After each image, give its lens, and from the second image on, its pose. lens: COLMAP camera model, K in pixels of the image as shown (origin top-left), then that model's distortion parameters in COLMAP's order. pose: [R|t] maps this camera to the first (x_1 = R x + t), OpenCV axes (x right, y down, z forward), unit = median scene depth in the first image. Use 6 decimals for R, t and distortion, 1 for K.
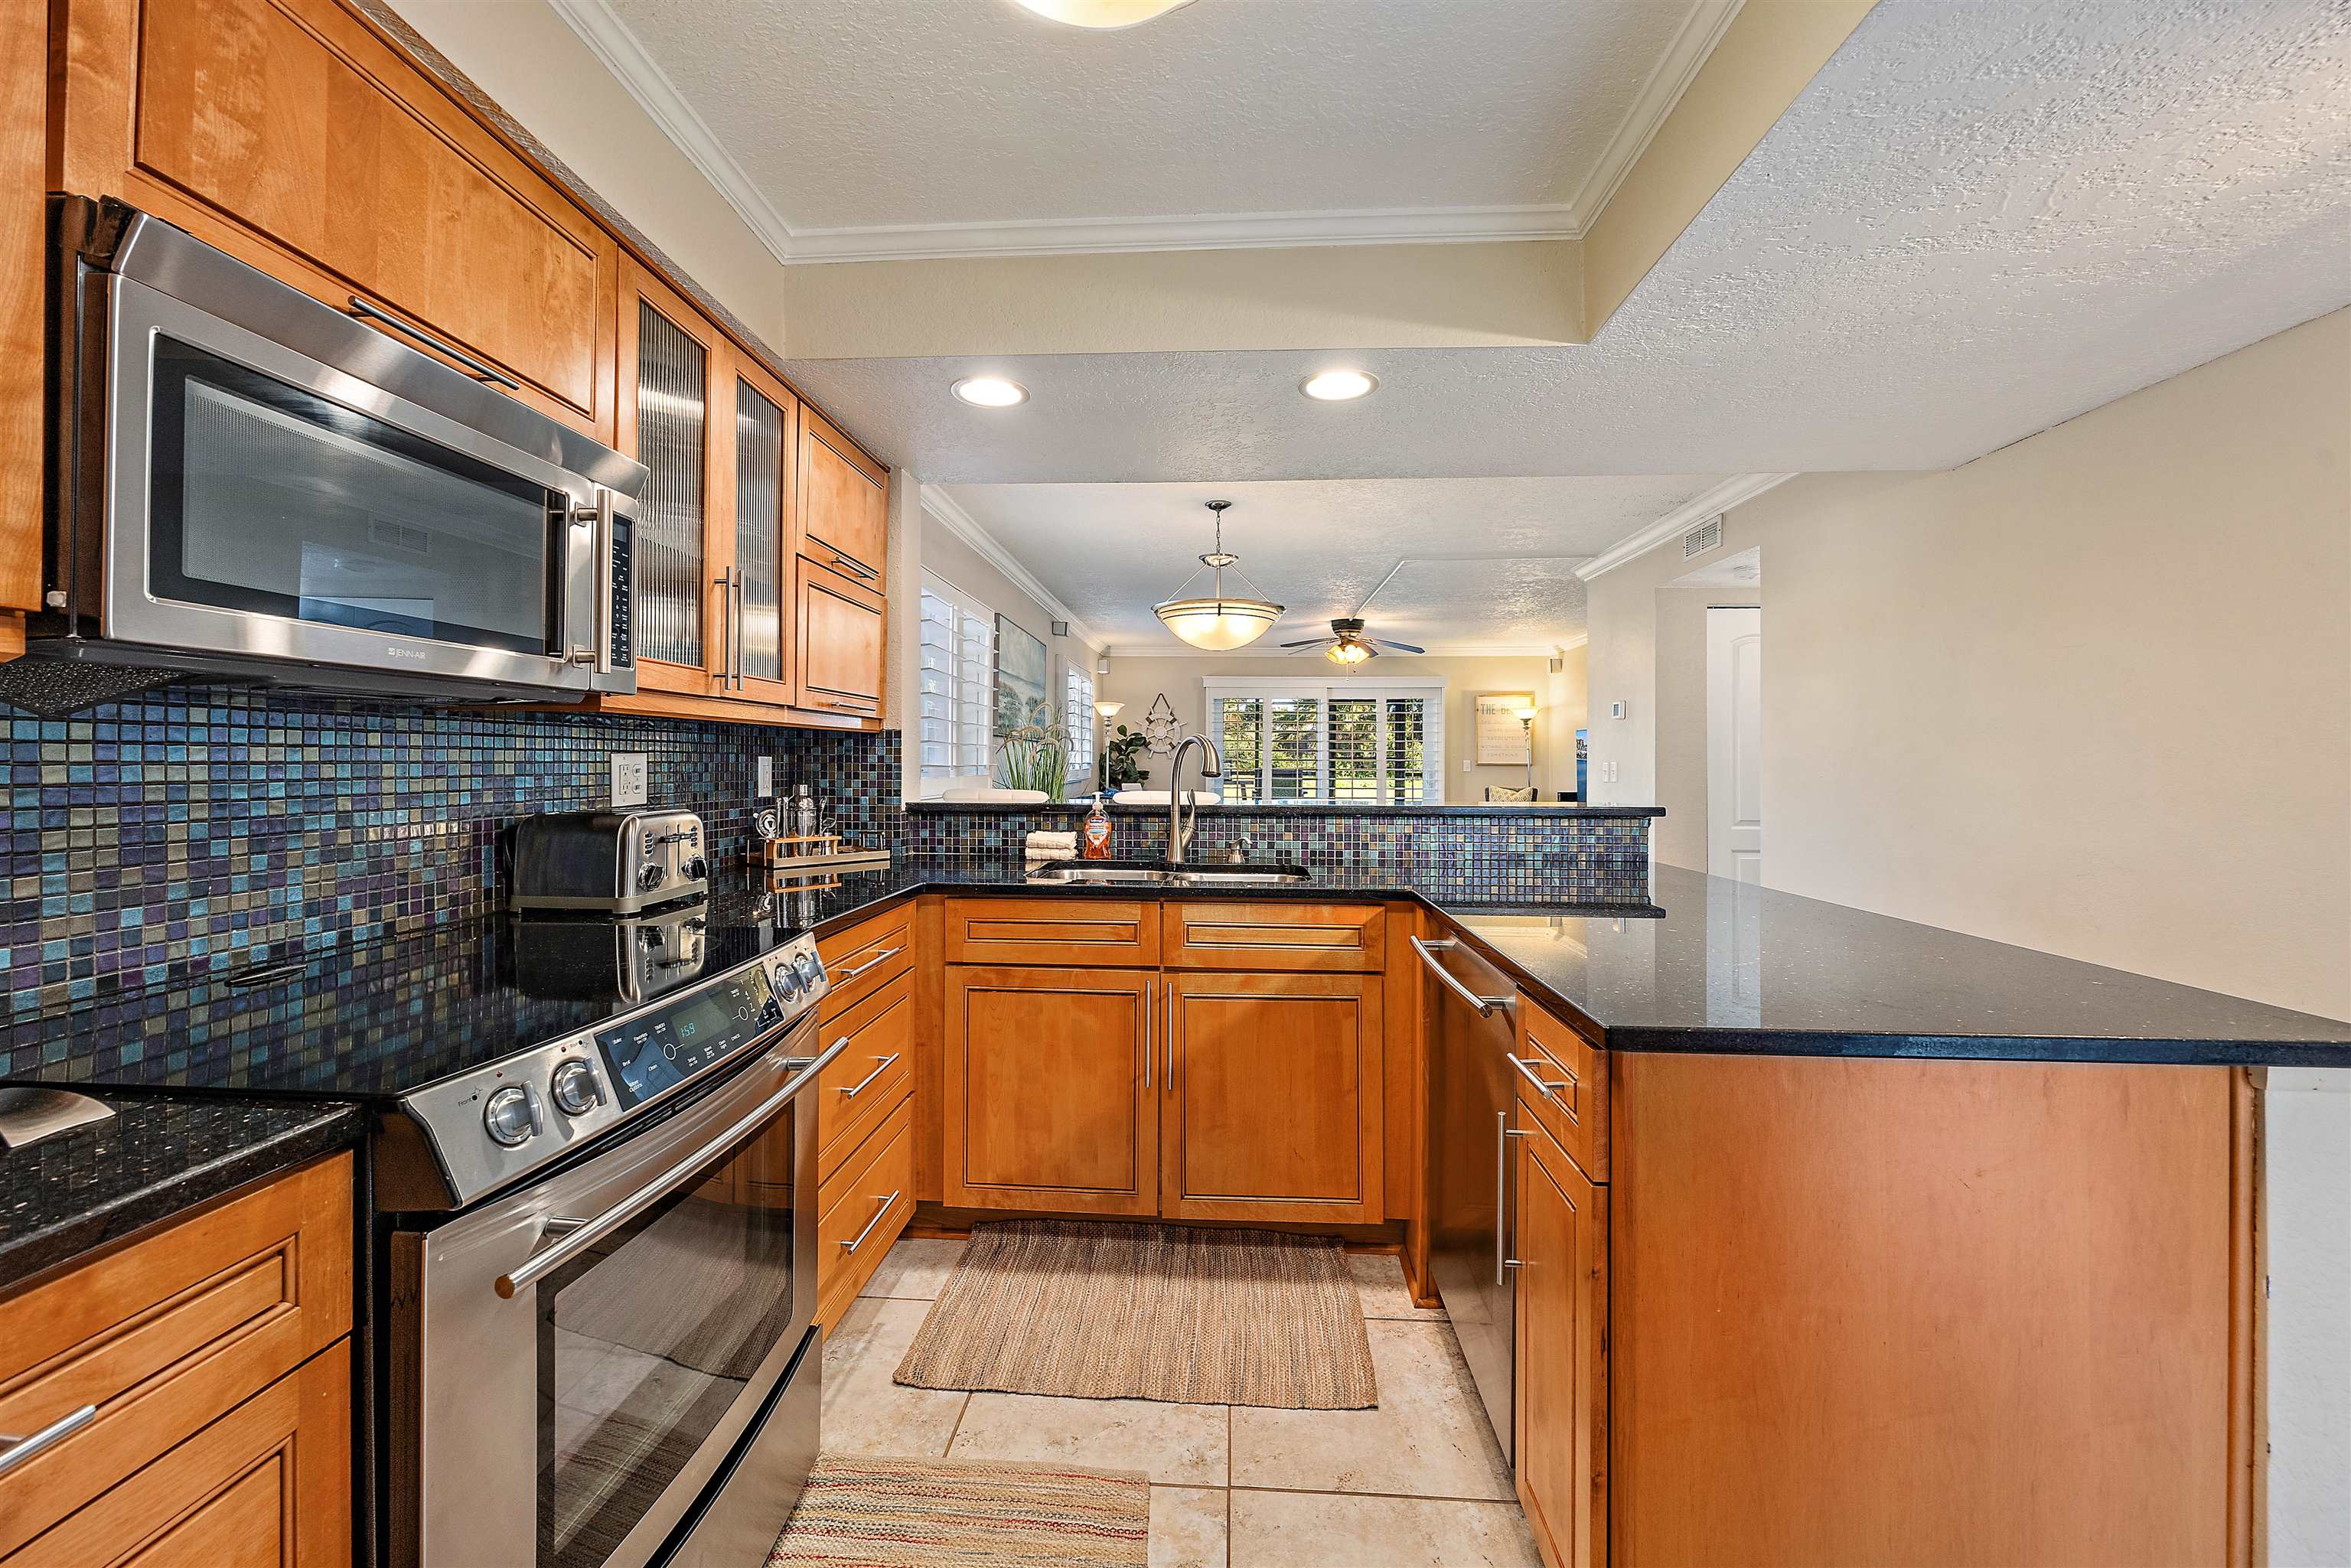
lens RADIAL K [[944.2, 0, 1170.5], [0, 944.2, 748.0], [0, 0, 1]] dist [-0.000525, -0.000208]
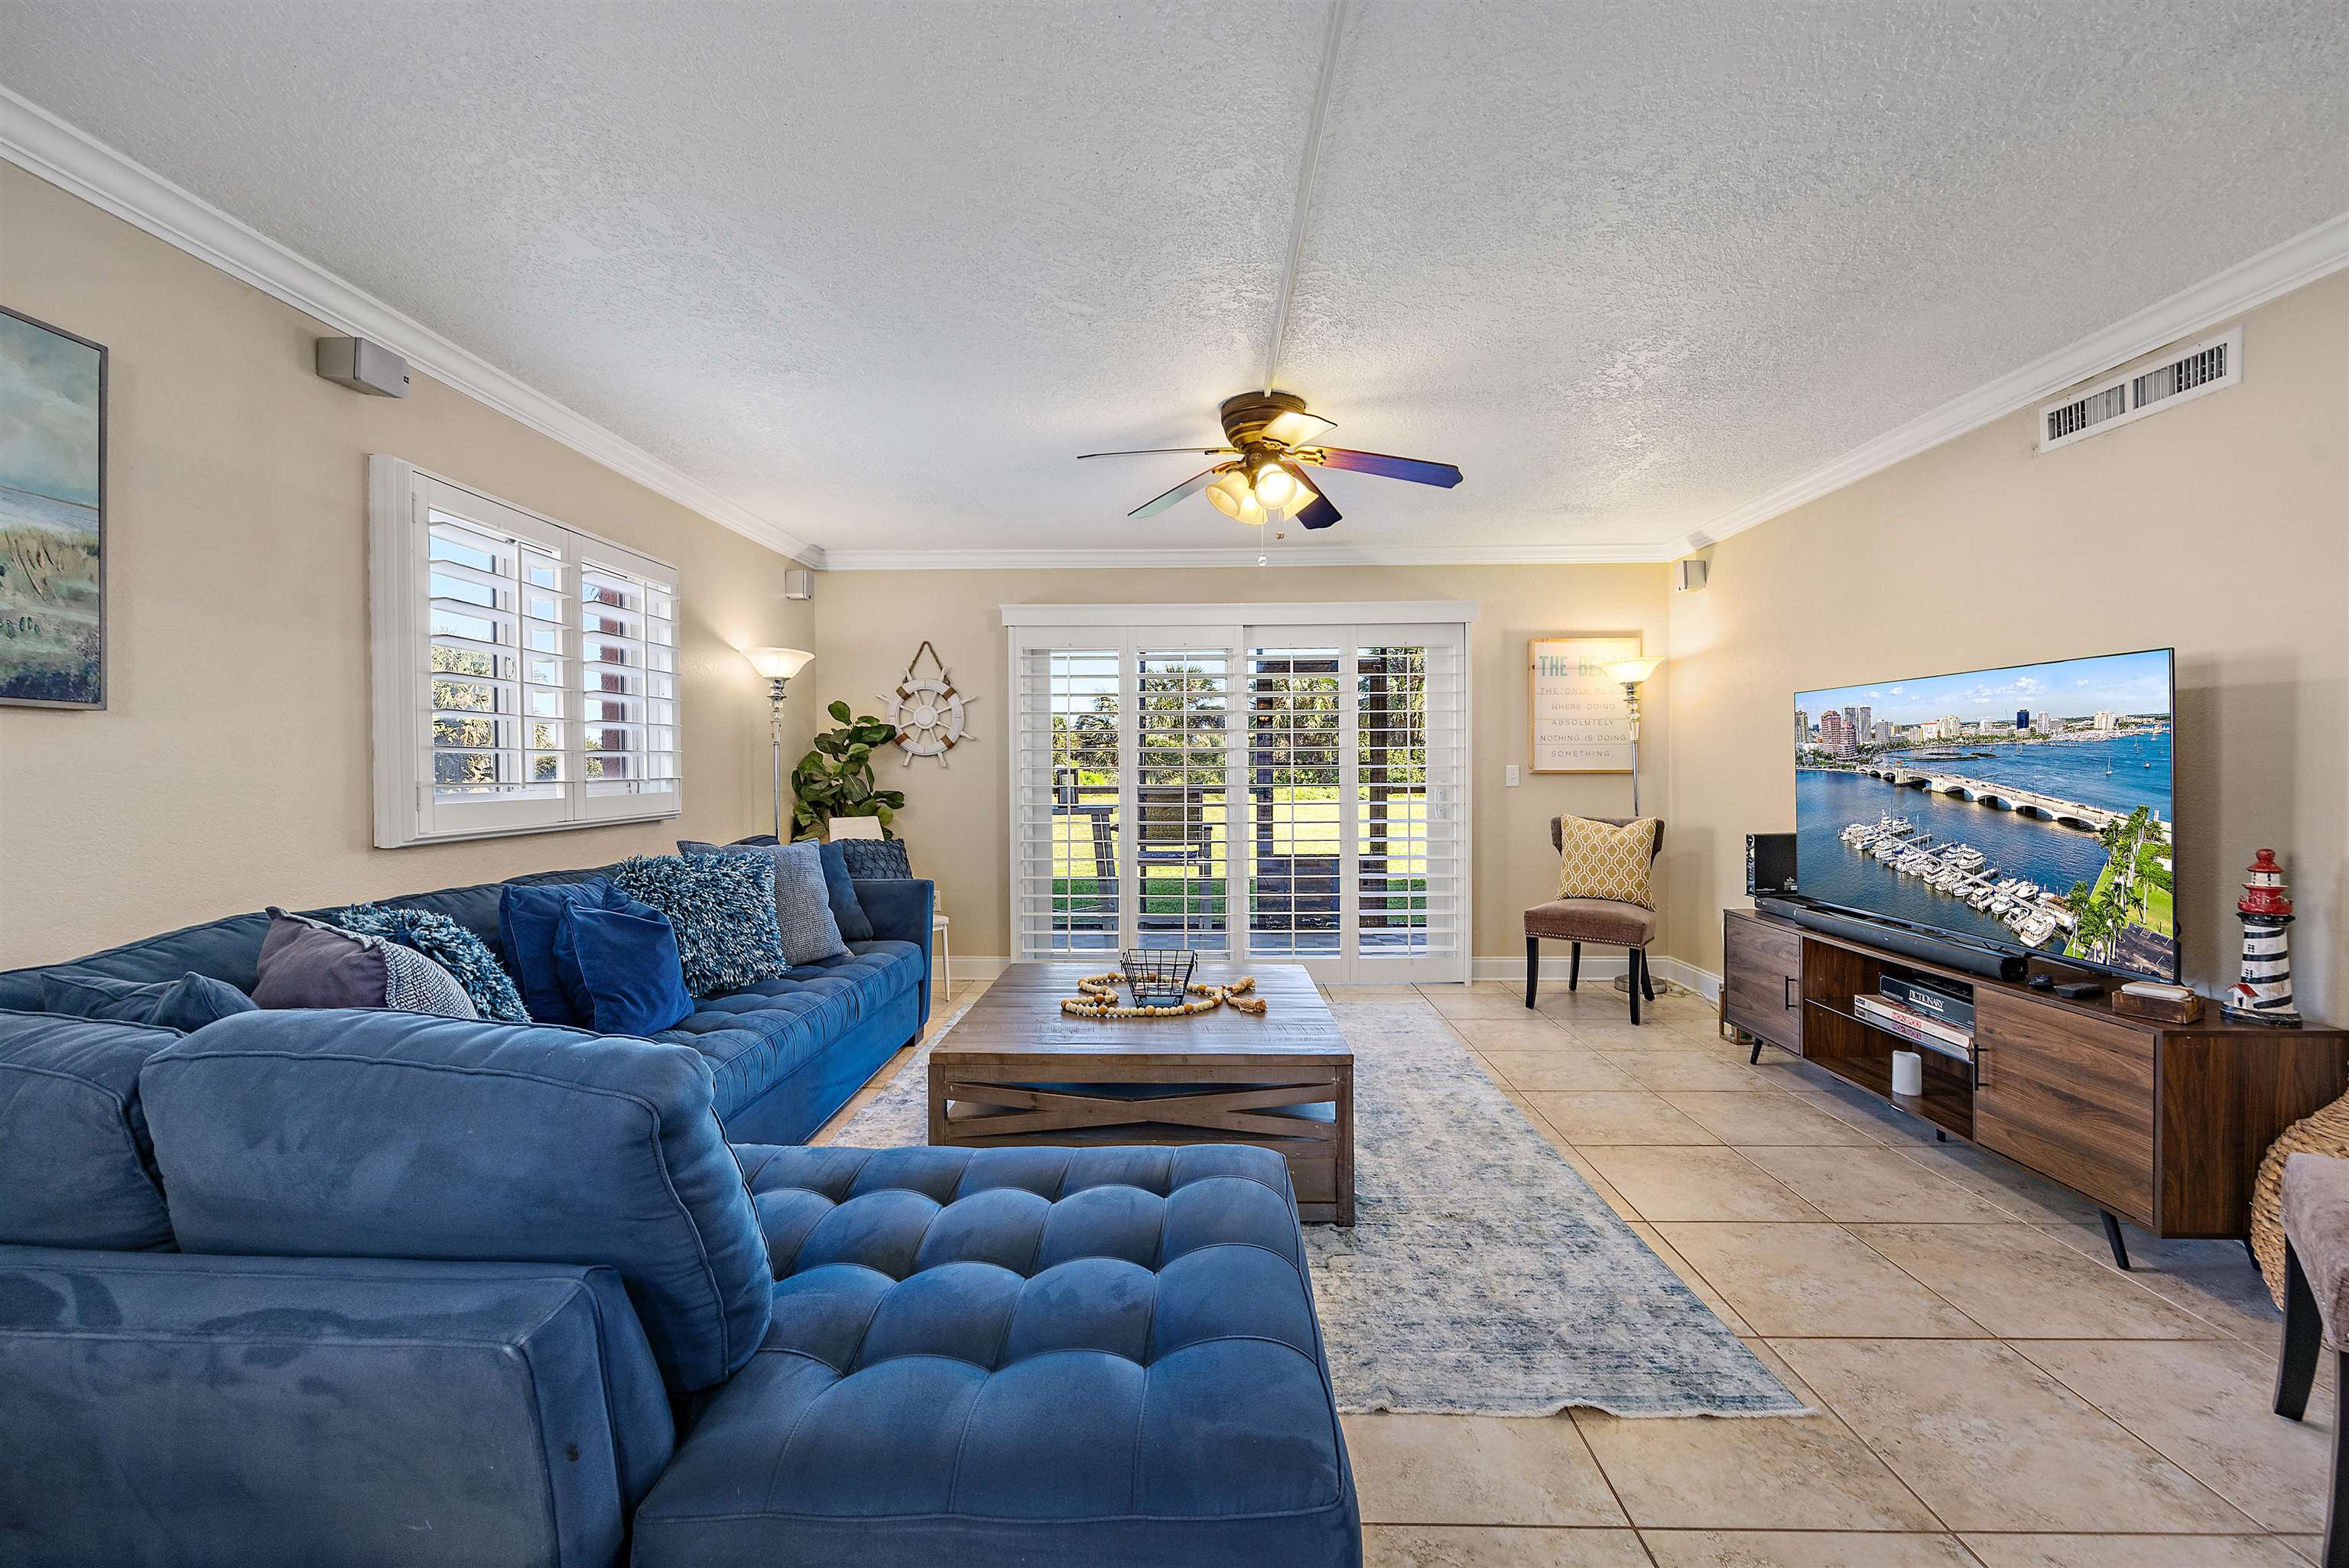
lens RADIAL K [[943.3, 0, 1169.5], [0, 943.3, 748.0], [0, 0, 1]] dist [-0.000525, -0.000208]
pose [[0.999518, -0.006741, 0.030294, 0.567827], [0.006973, 0.999947, -0.007565, 0.031104], [-0.030241, 0.007772, 0.999512, 2.509037]]
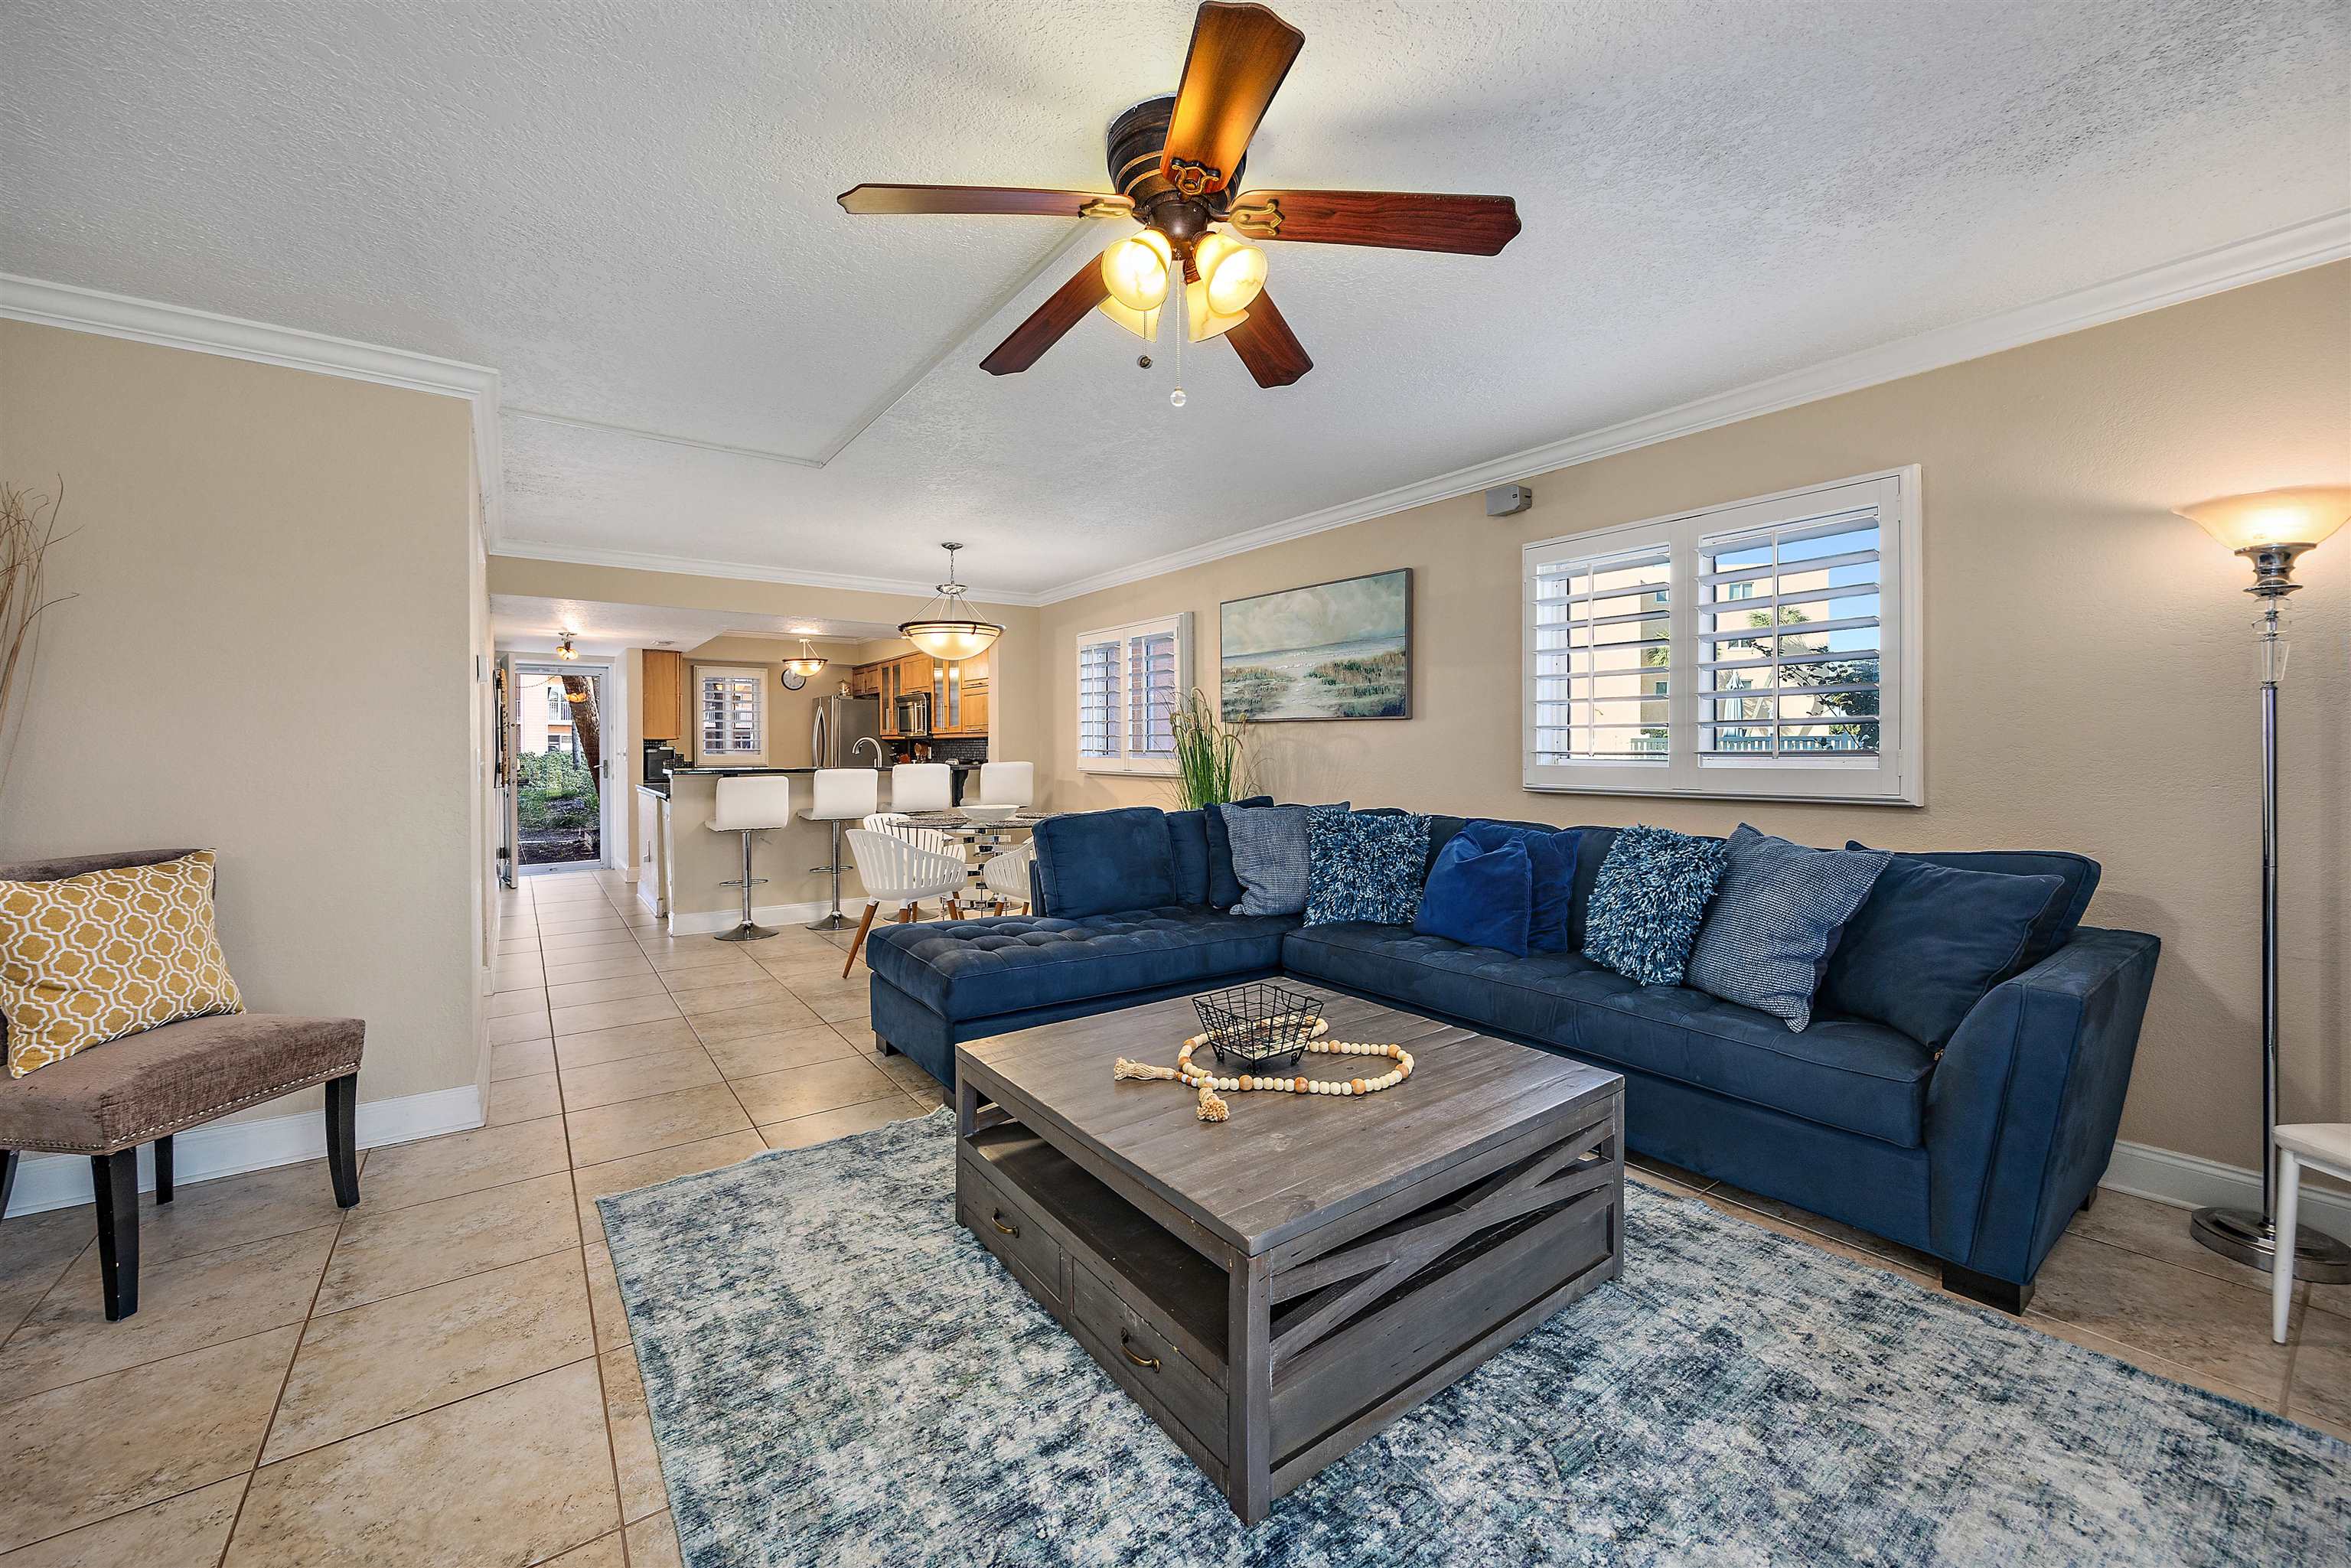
lens RADIAL K [[885.7, 0, 1091.8], [0, 885.7, 758.2], [0, 0, 1]] dist [-0.000143, 0.000009]
pose [[-0.815905, -0.001789, -0.578183, 1.245856], [0.000186, 0.999994, -0.003356, 0.072016], [0.578186, -0.002846, -0.815900, 4.432254]]
